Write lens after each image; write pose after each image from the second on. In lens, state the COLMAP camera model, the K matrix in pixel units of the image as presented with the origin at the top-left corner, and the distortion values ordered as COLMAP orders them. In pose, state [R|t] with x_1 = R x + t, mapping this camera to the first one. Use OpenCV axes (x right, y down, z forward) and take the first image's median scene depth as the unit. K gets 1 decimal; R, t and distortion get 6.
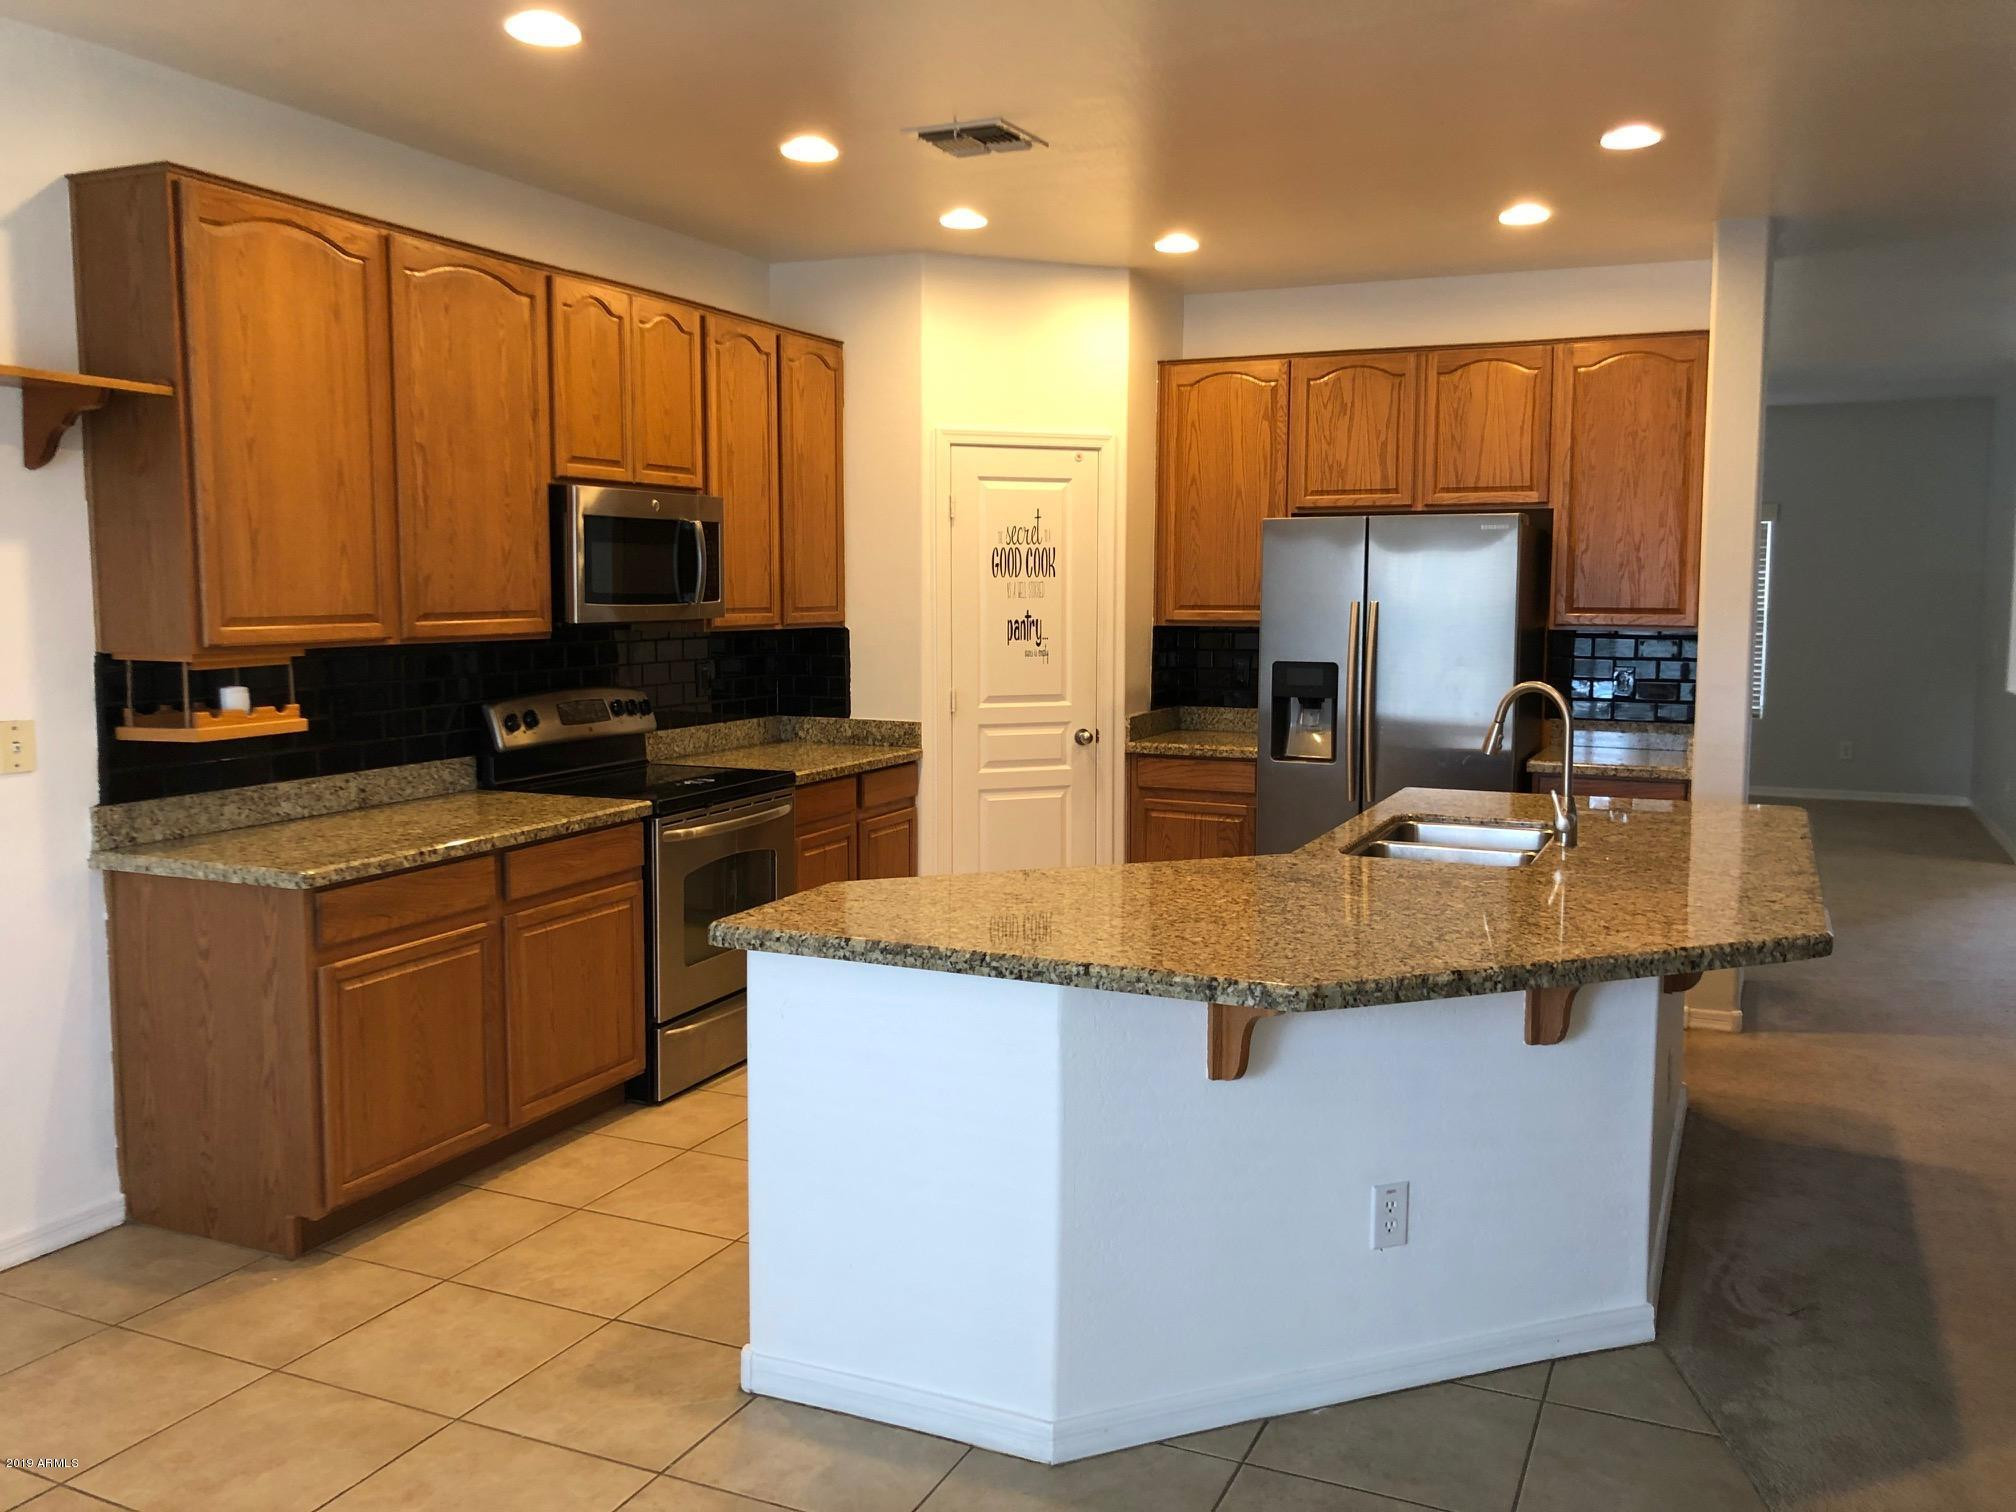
lens RADIAL K [[1672.7, 0, 1007.0], [0, 1672.7, 753.1], [0, 0, 1]] dist [0.010525, 0.020233]
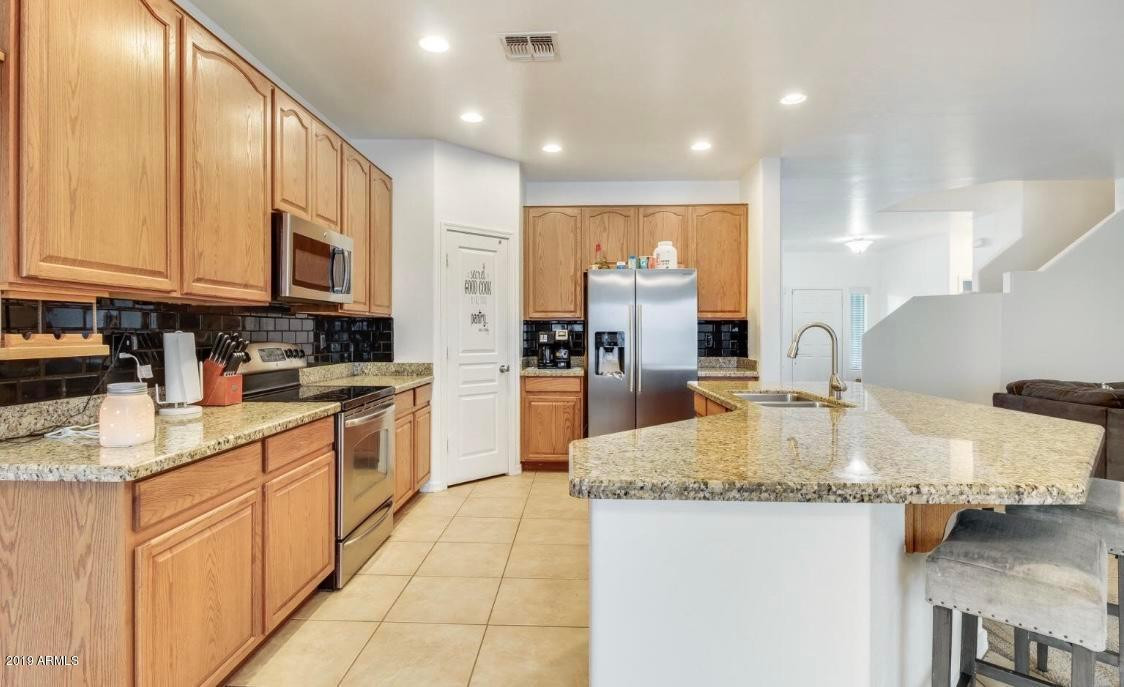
lens RADIAL K [[562.0, 0, 558.4], [0, 562.0, 335.5], [0, 0, 1]] dist [-0.004712, -0.003381]
pose [[0.926930, -0.004379, 0.375209, -0.247345], [0.041295, 0.995049, -0.090404, 0.024649], [-0.372955, 0.099292, 0.922521, 0.451127]]
